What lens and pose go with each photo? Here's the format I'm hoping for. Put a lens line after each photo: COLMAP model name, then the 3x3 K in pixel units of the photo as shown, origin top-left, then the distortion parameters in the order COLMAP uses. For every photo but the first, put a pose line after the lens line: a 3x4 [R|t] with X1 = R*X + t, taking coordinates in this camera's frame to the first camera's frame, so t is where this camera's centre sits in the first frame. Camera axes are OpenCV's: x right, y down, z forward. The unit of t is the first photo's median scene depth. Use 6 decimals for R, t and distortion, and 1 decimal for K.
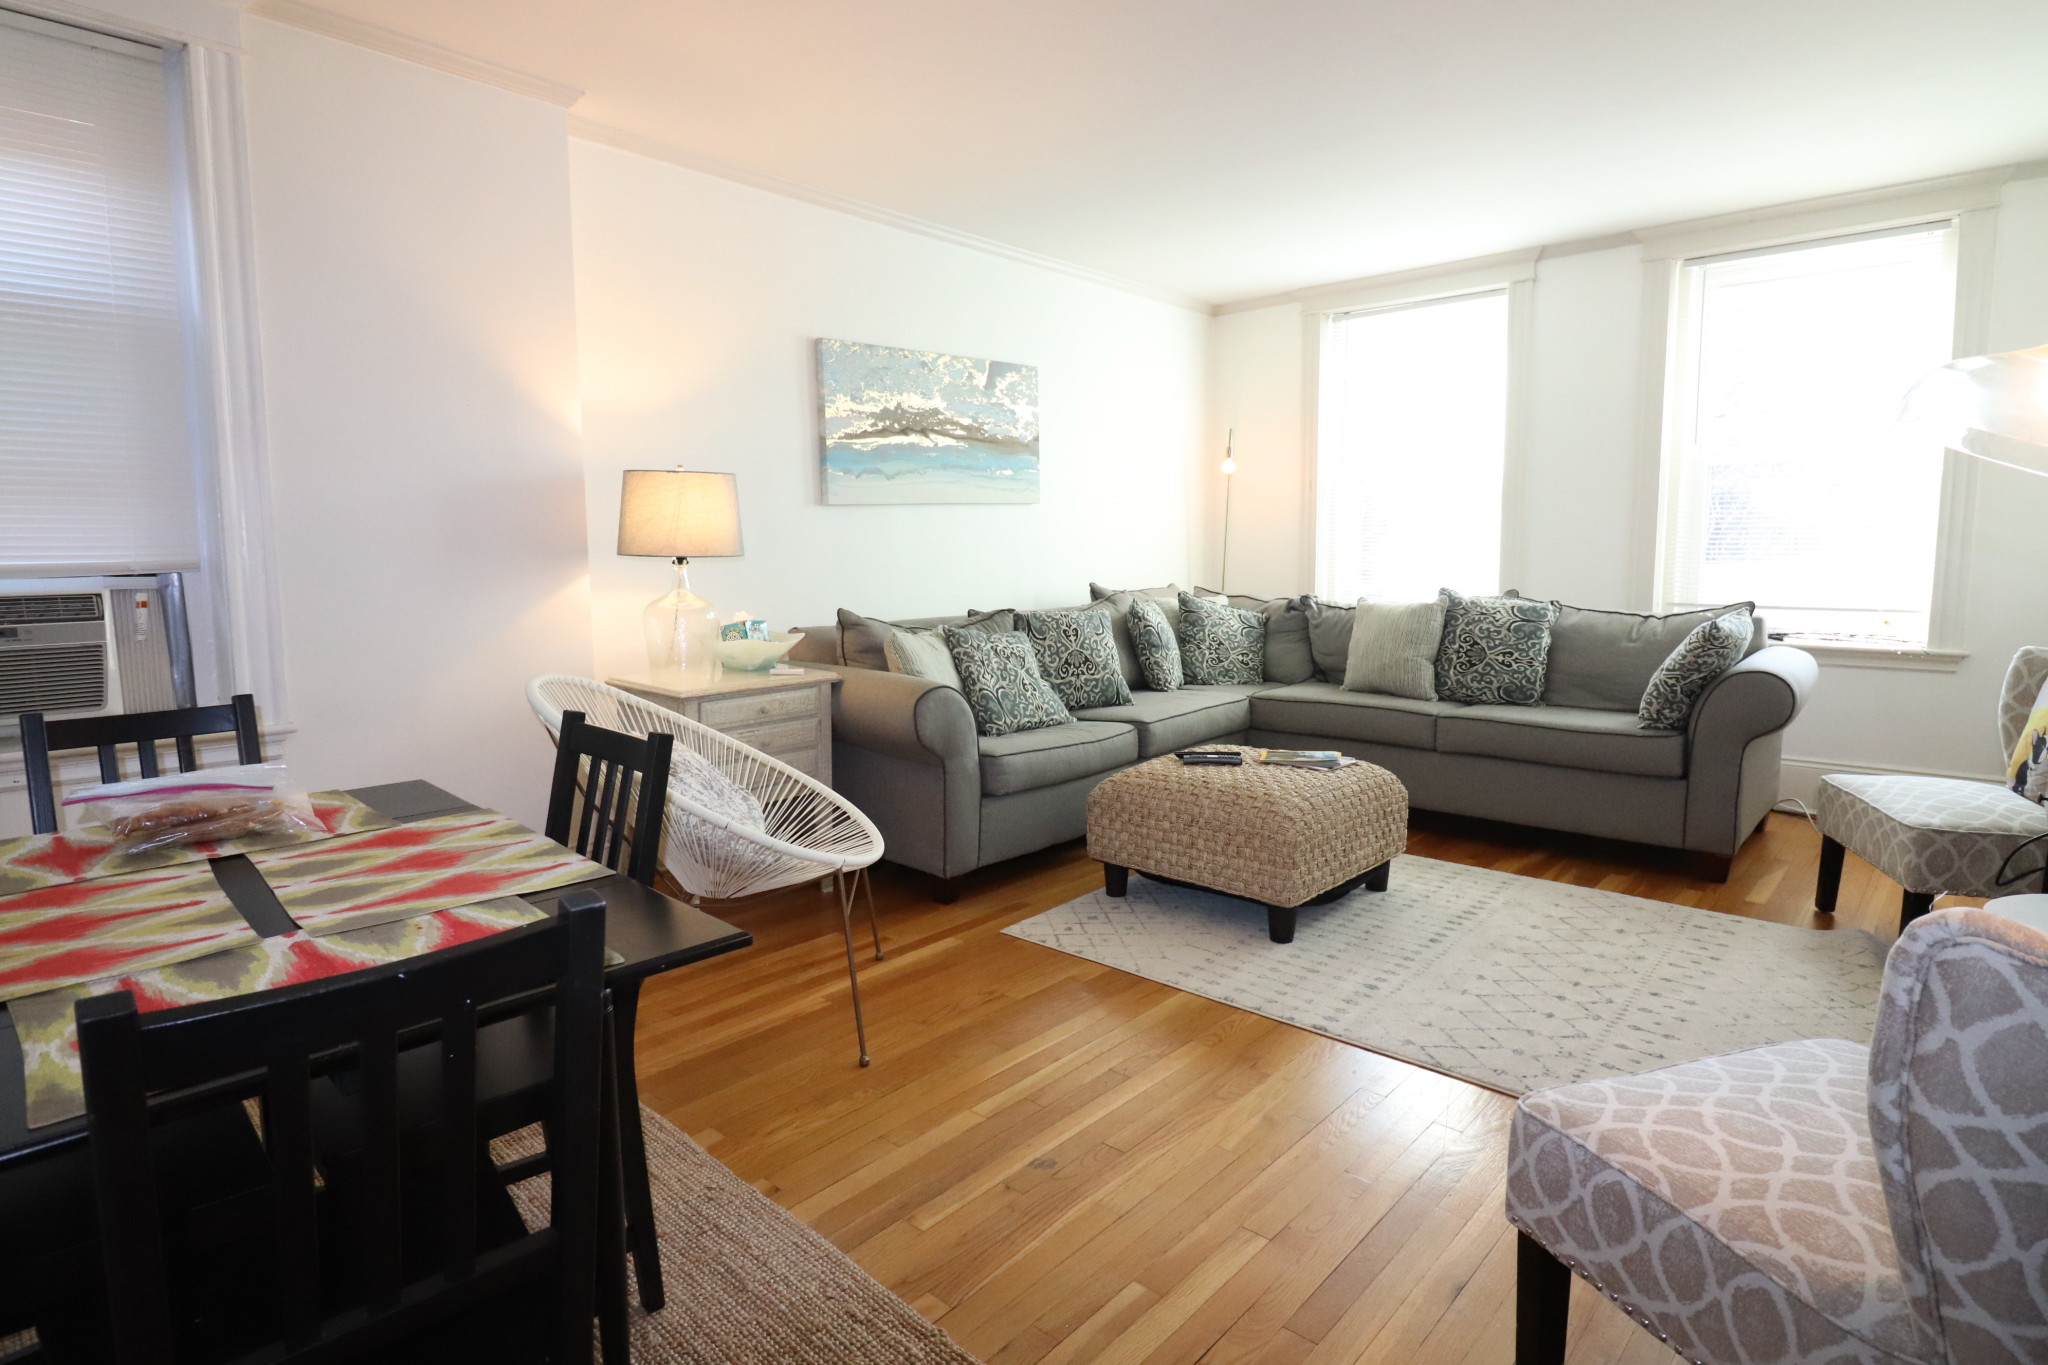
lens RADIAL K [[1083.9, 0, 1014.9], [0, 1083.9, 662.3], [0, 0, 1]] dist [0.001586, -0.010471]
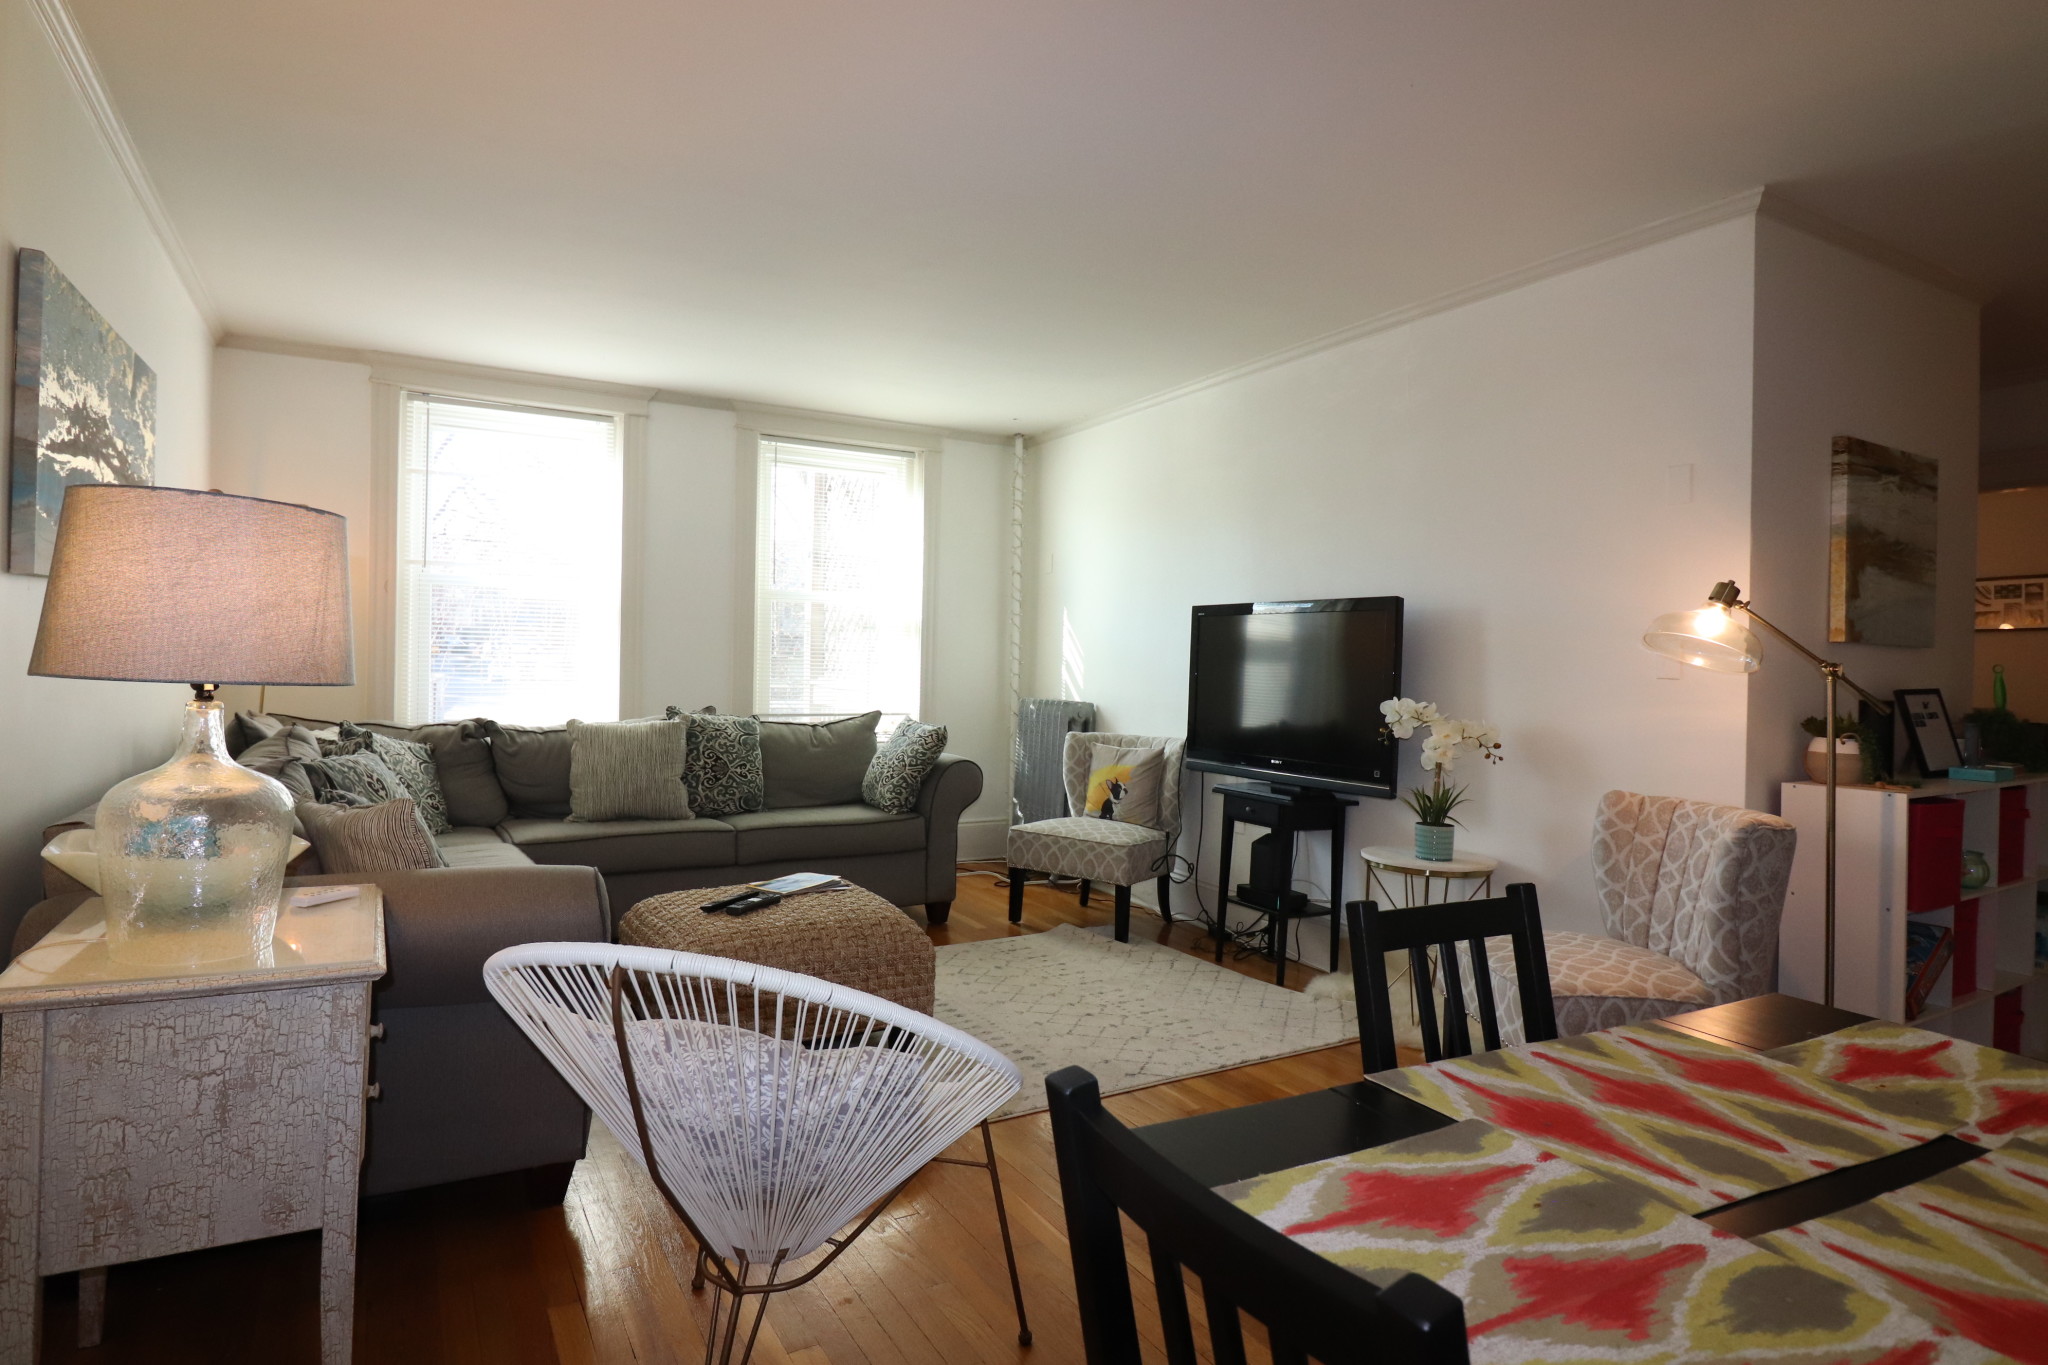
lens RADIAL K [[1083.9, 0, 1014.9], [0, 1083.9, 662.3], [0, 0, 1]] dist [0.001586, -0.010471]
pose [[0.305608, 0.012217, 0.952079, -0.613548], [0.082935, 0.995776, -0.039400, -0.056778], [-0.948538, 0.091002, 0.303304, 0.506088]]
